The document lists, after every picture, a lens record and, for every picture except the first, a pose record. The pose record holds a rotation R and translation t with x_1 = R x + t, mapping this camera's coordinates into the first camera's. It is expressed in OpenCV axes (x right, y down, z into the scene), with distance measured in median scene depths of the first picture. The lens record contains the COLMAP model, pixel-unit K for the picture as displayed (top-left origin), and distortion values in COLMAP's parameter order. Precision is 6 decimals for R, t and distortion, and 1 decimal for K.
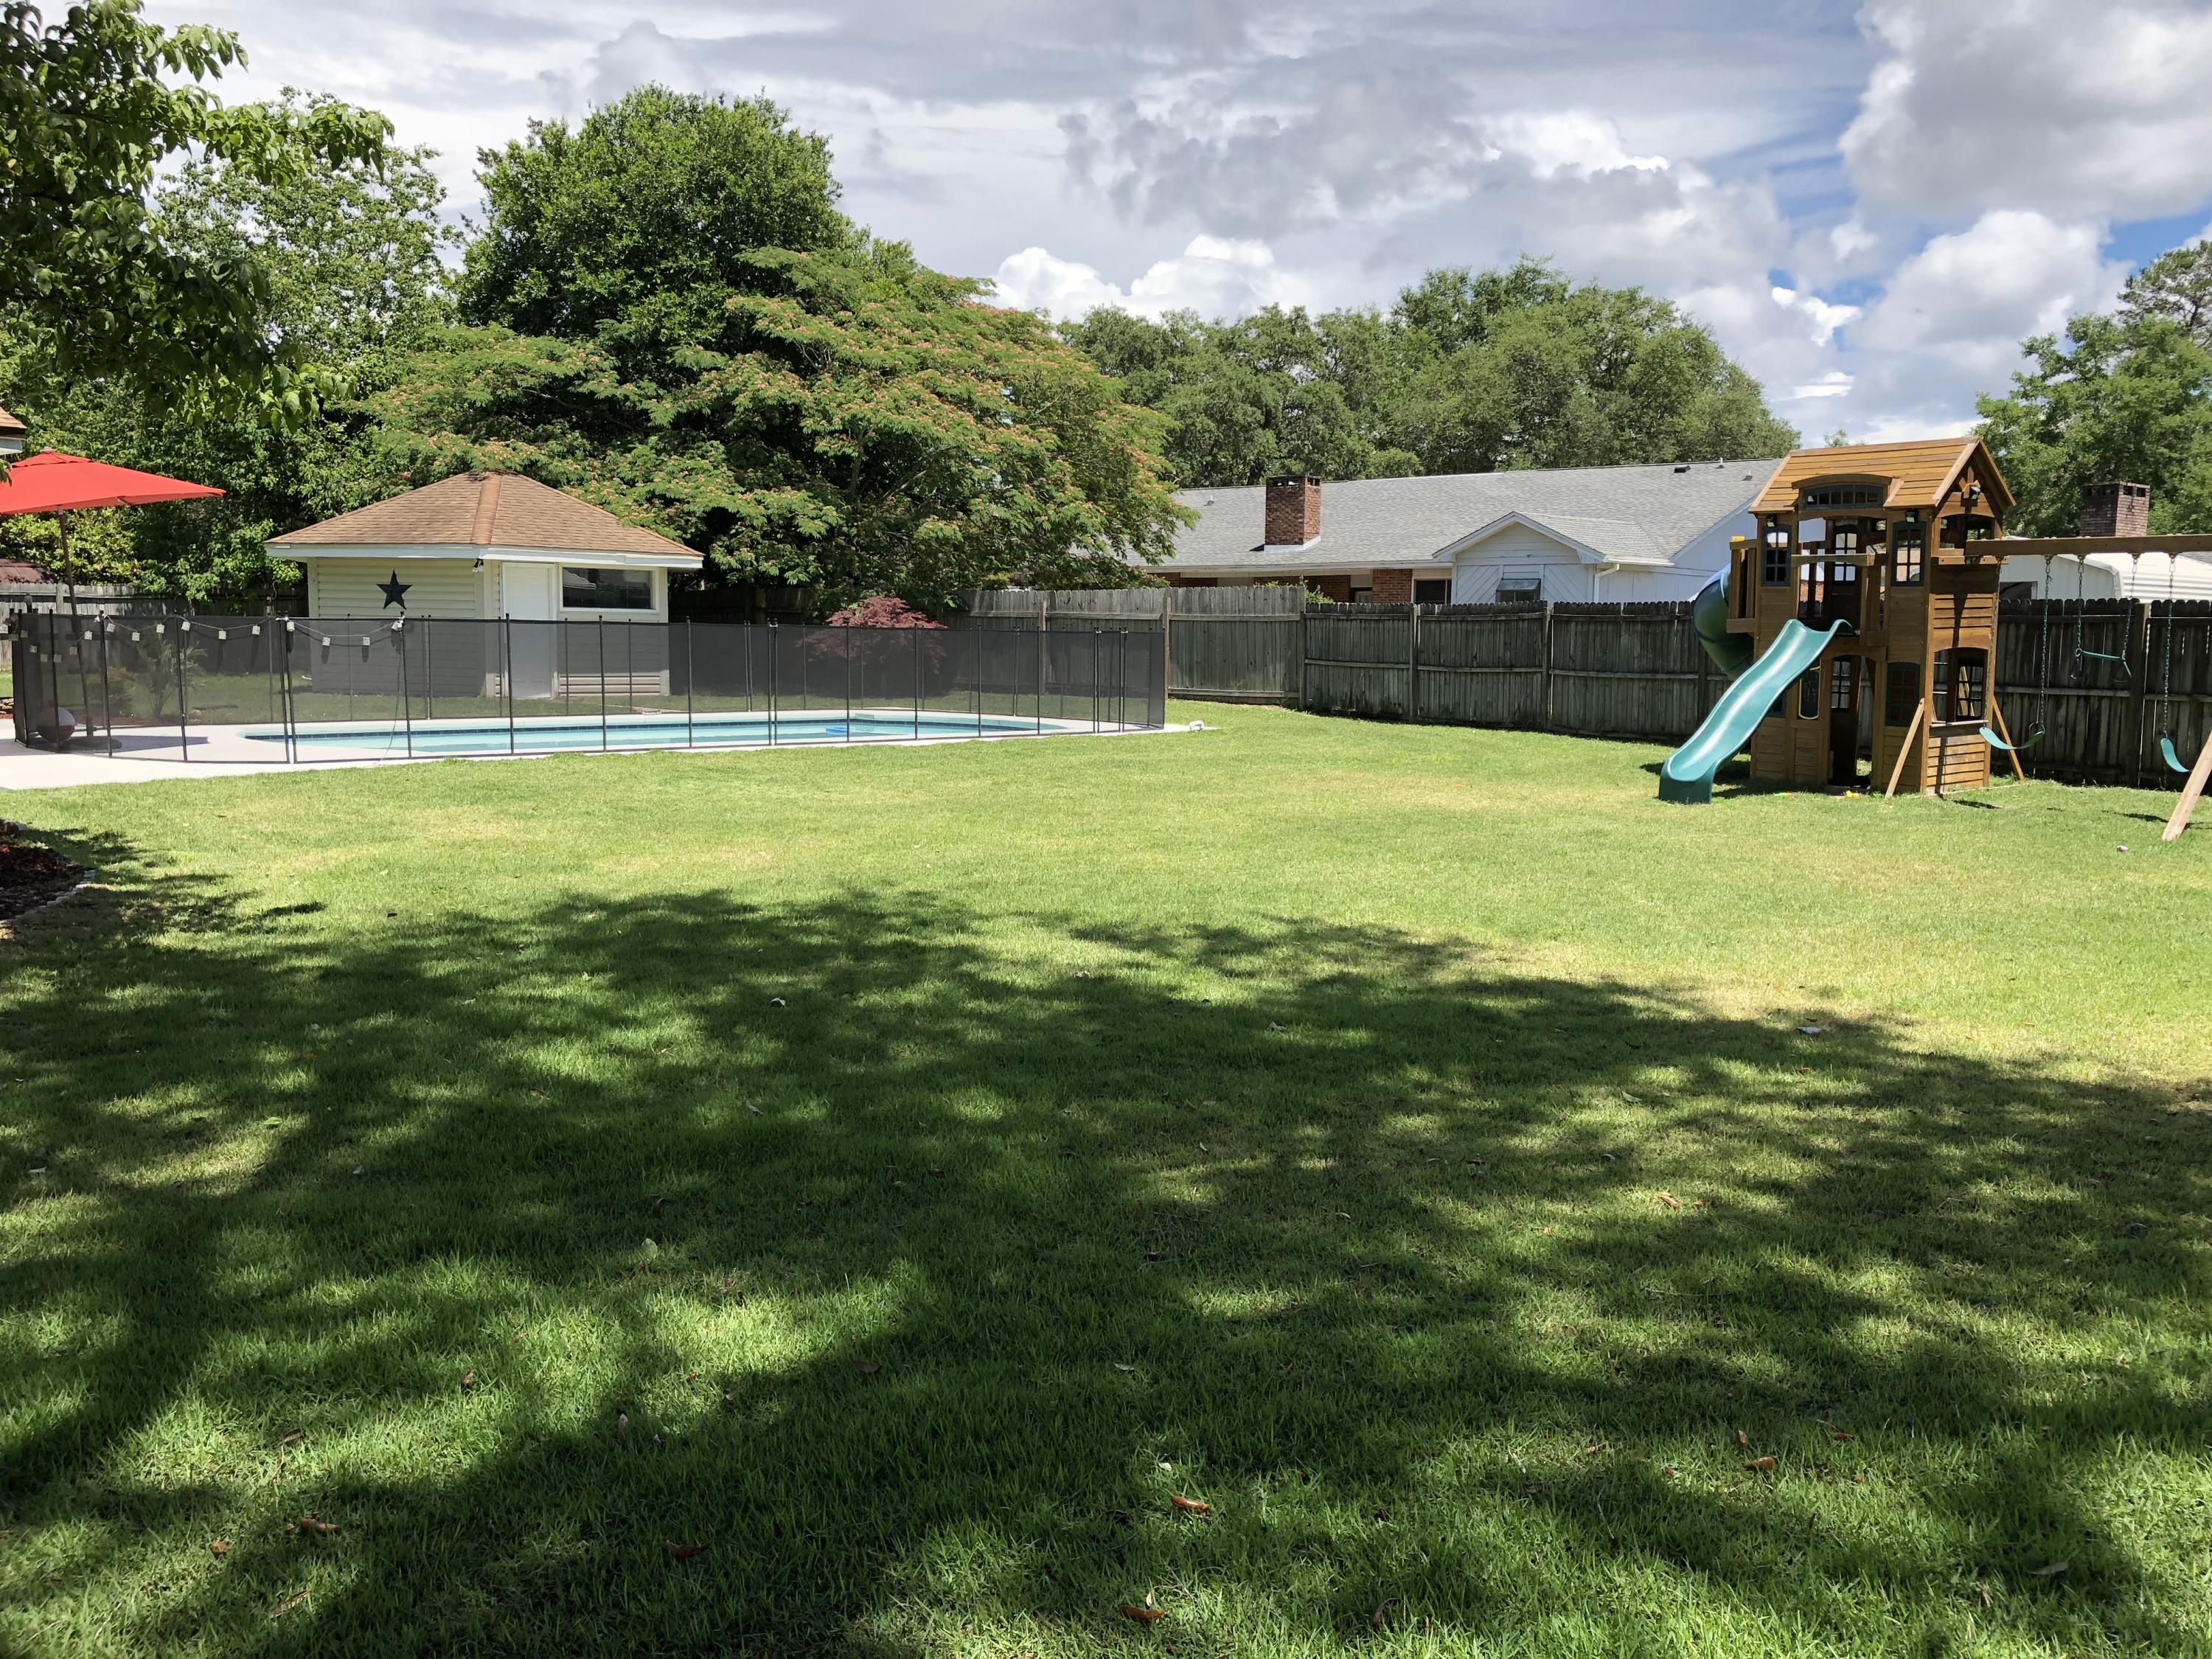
lens RADIAL K [[1806.6, 0, 1104.8], [0, 1806.6, 821.0], [0, 0, 1]] dist [0.024972, -0.029952]
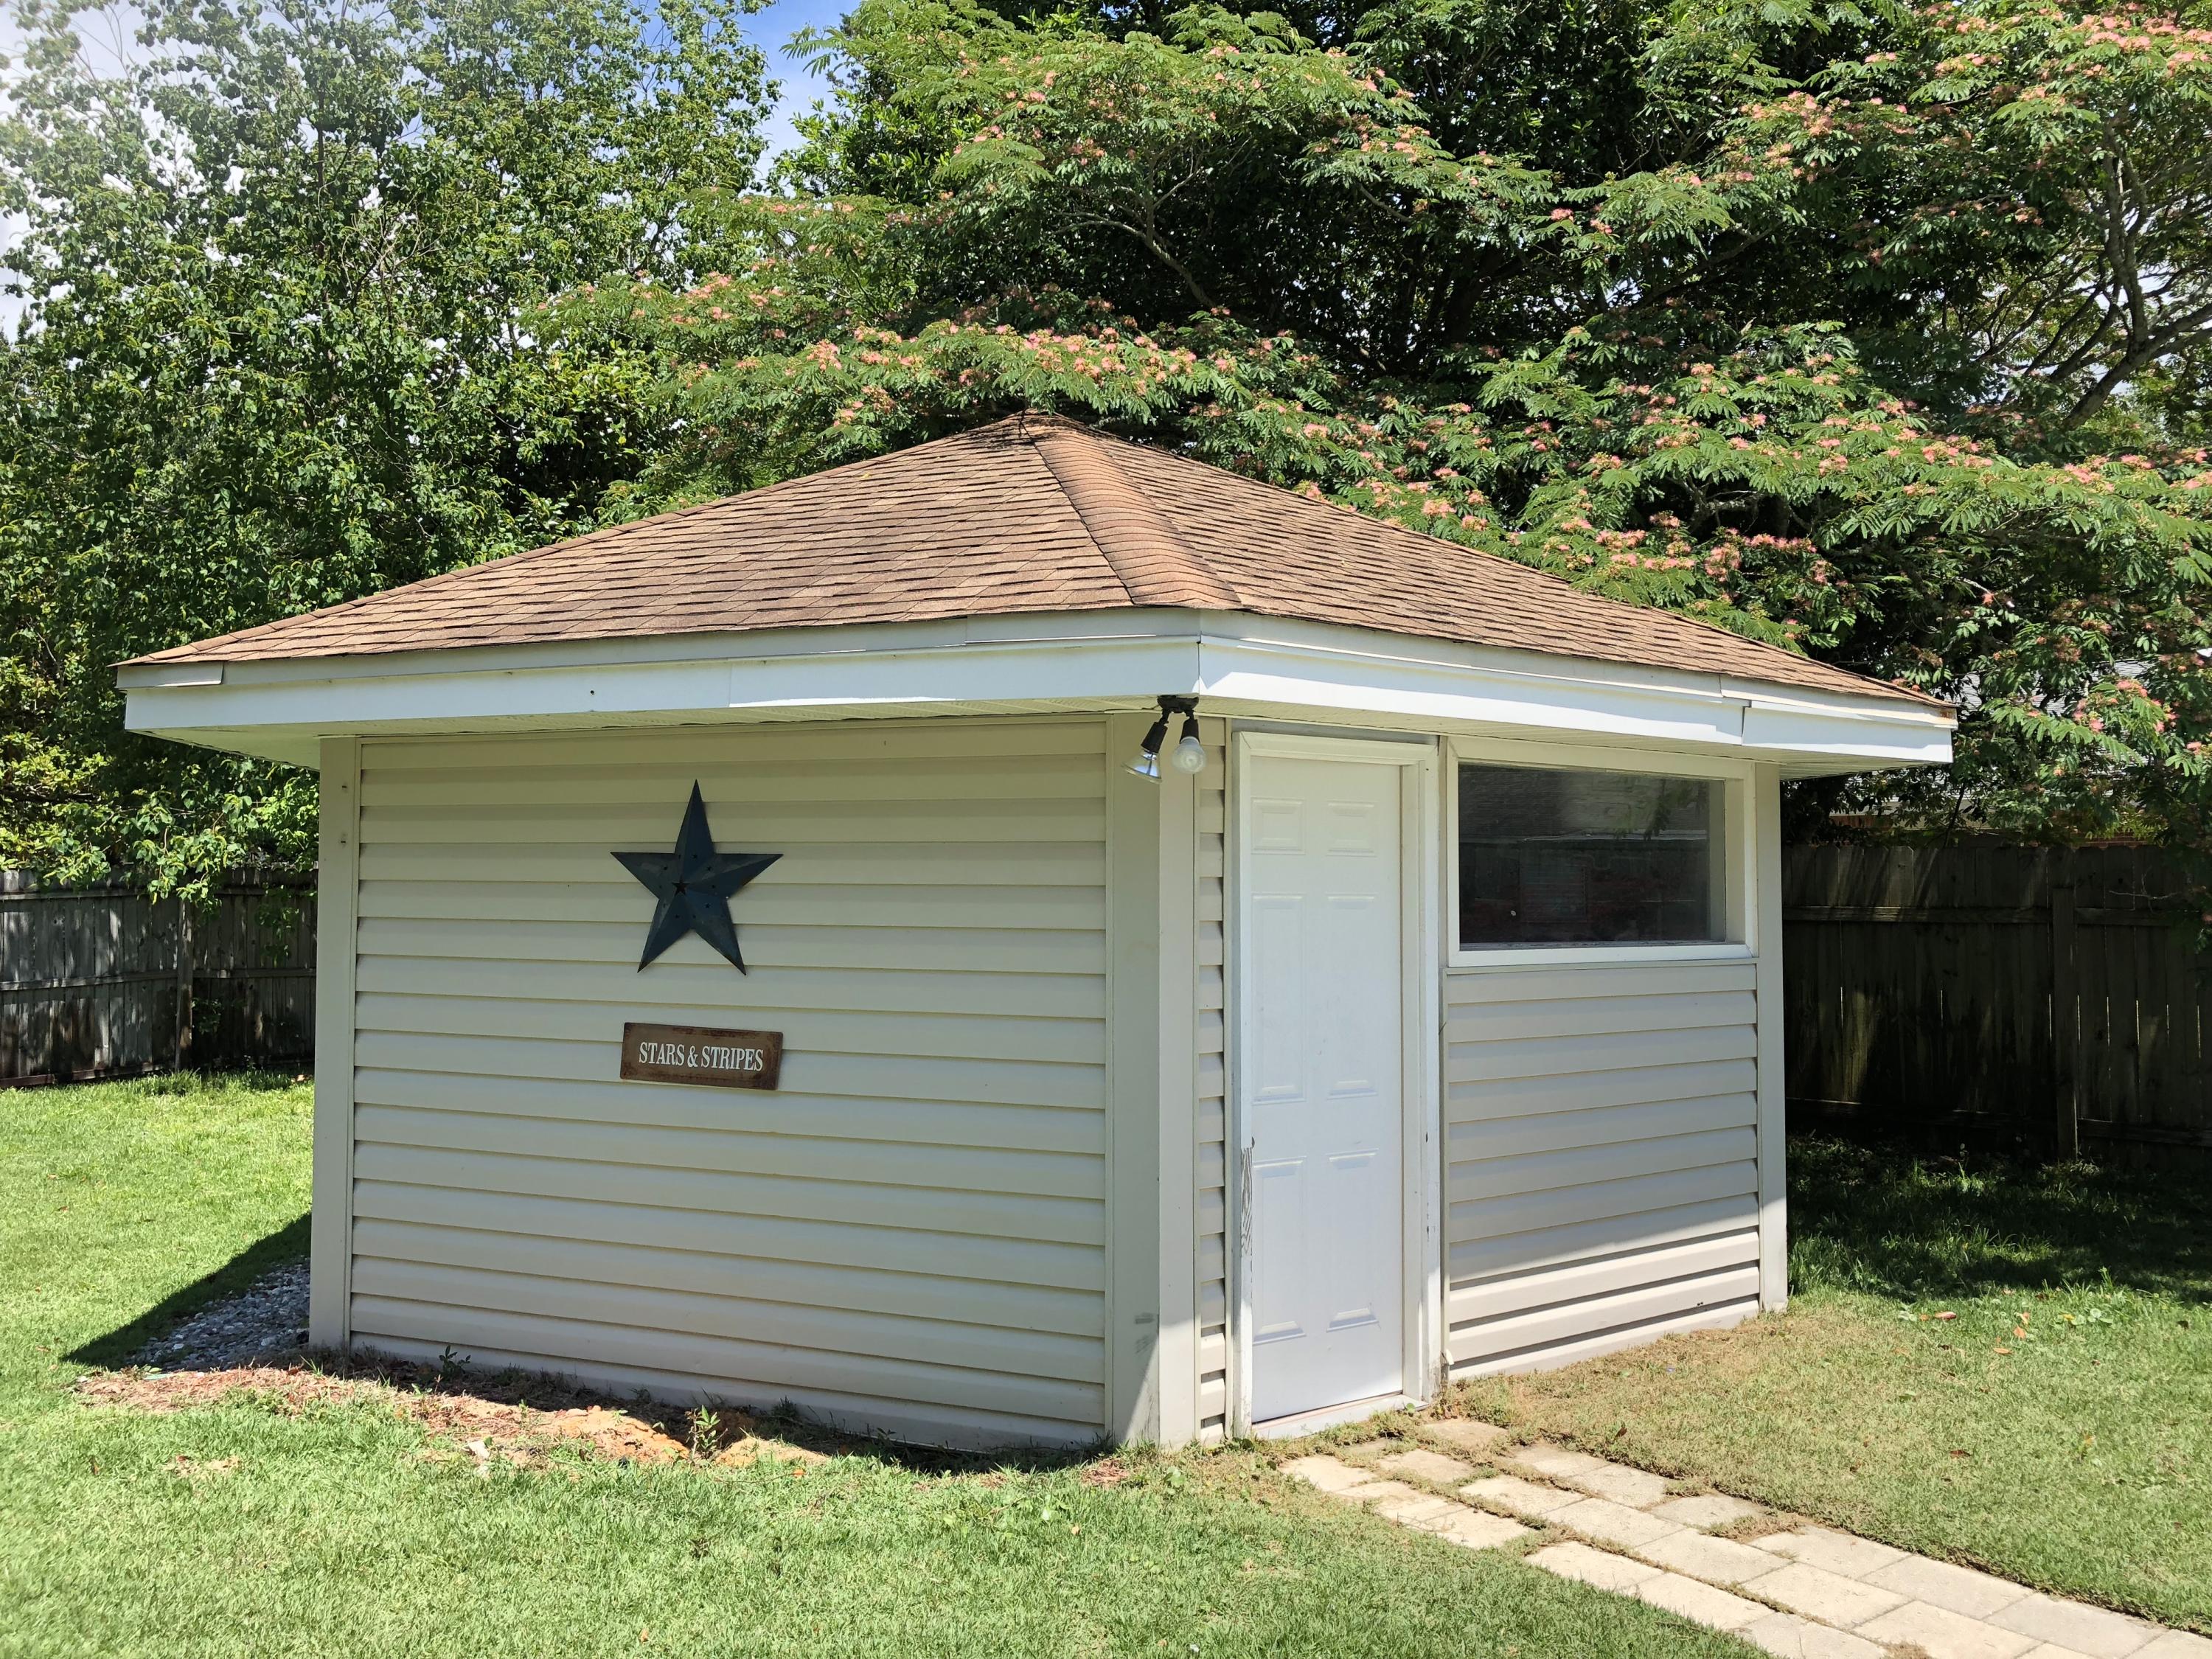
lens RADIAL K [[1806.6, 0, 1108.4], [0, 1806.6, 834.2], [0, 0, 1]] dist [0.024972, -0.029952]
pose [[0.993227, -0.013811, -0.115364, -0.297031], [-0.002247, 0.990441, -0.137919, -0.096215], [0.116166, 0.137244, 0.983702, 0.741519]]
